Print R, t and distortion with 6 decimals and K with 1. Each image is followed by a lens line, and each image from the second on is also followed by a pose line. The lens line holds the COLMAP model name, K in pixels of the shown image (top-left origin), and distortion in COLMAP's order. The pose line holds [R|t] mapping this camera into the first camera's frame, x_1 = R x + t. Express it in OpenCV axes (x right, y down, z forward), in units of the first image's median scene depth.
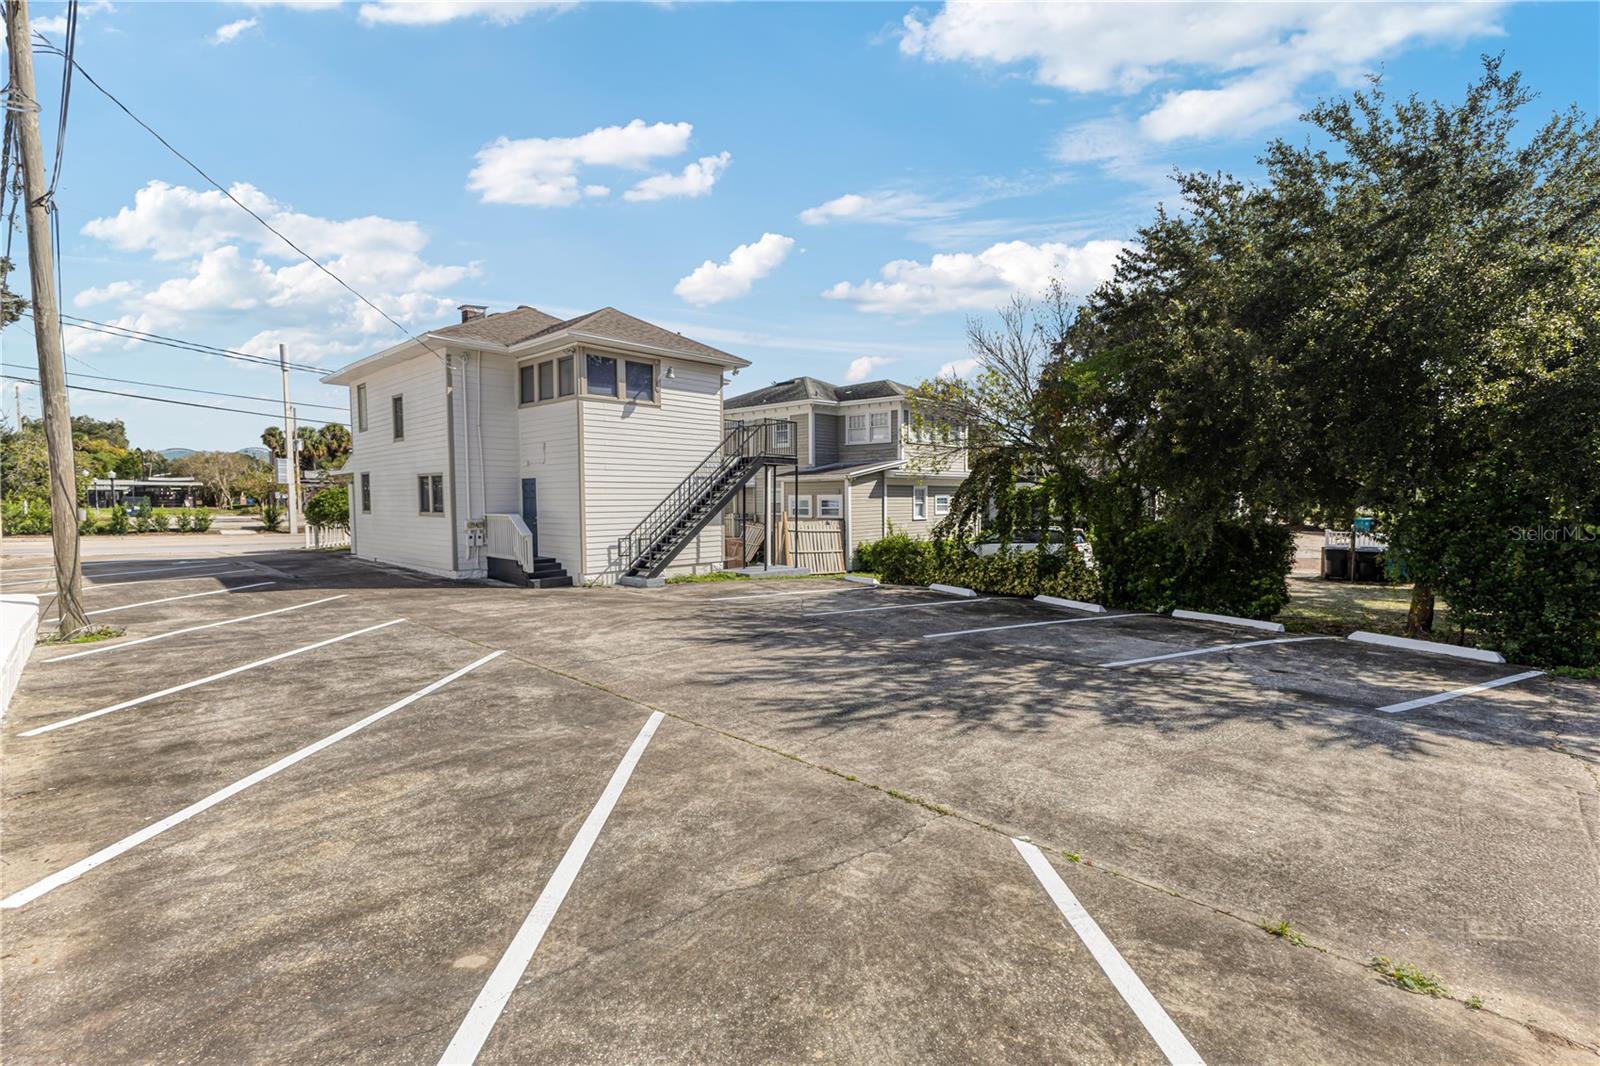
lens RADIAL K [[688.6, 0, 806.8], [0, 688.6, 522.5], [0, 0, 1]] dist [0.008041, -0.002254]
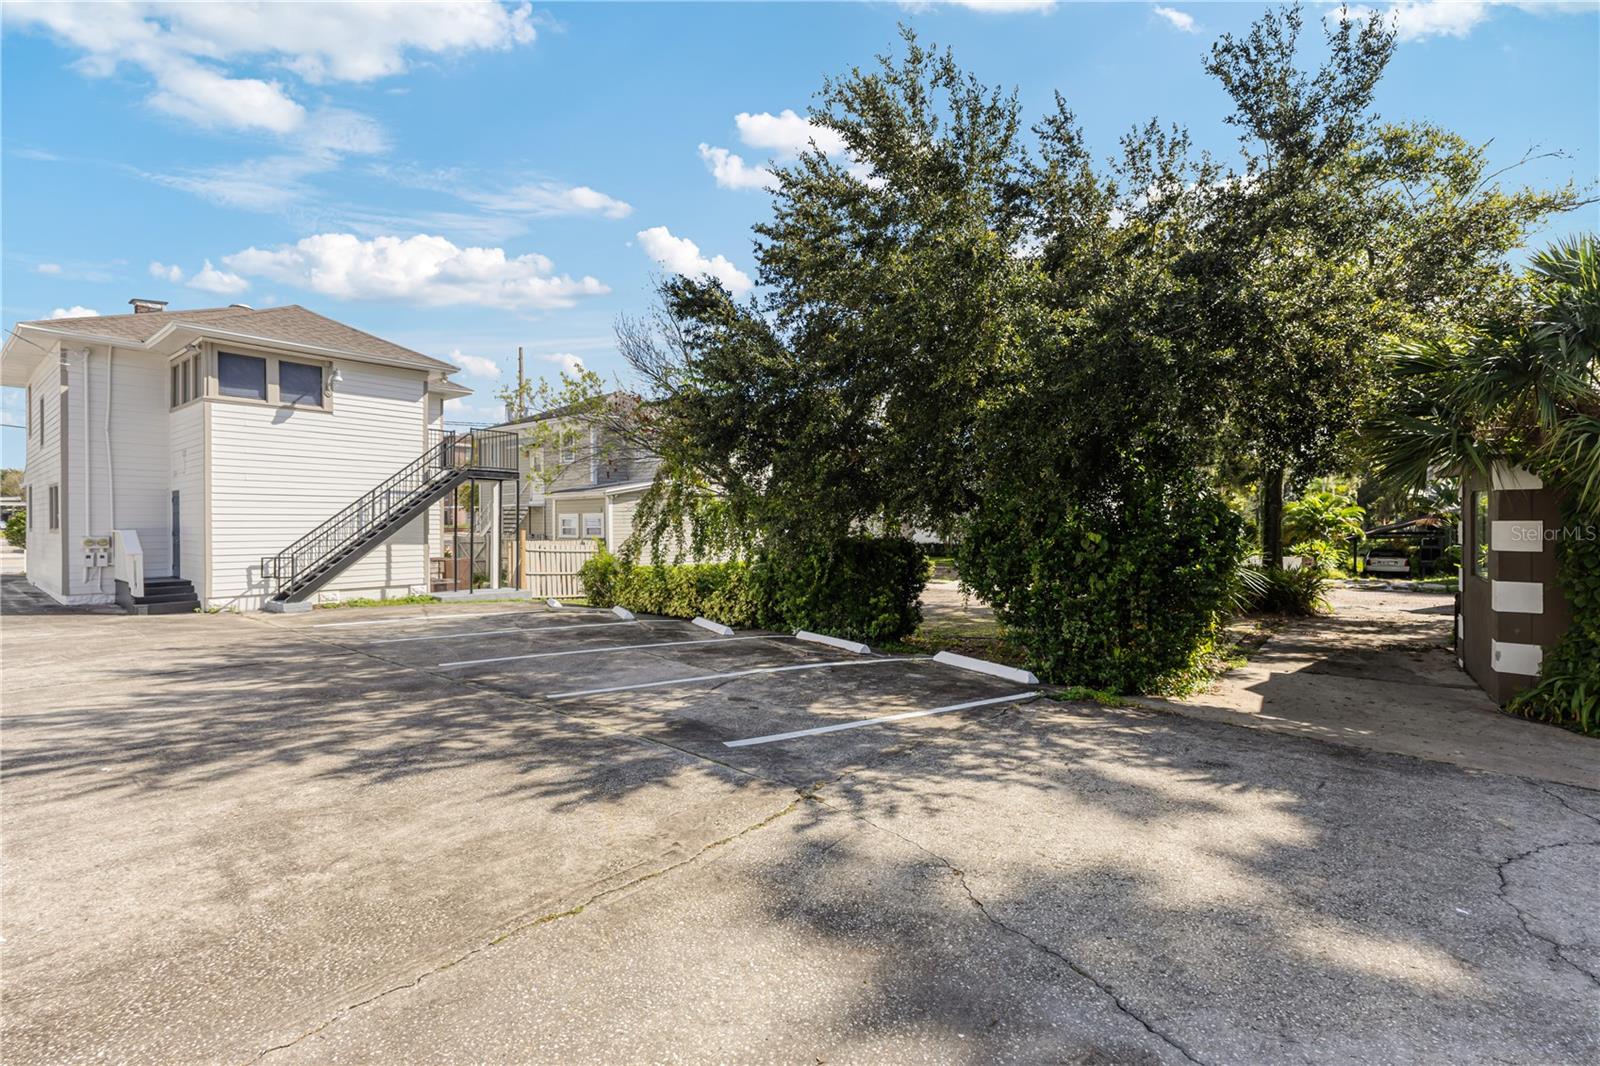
lens RADIAL K [[688.6, 0, 798.1], [0, 688.6, 529.5], [0, 0, 1]] dist [0.008041, -0.002254]
pose [[0.996522, 0.001714, 0.083314, 0.355548], [0.000490, 0.999651, -0.026423, 0.010789], [-0.083330, 0.026372, 0.996173, 0.052919]]
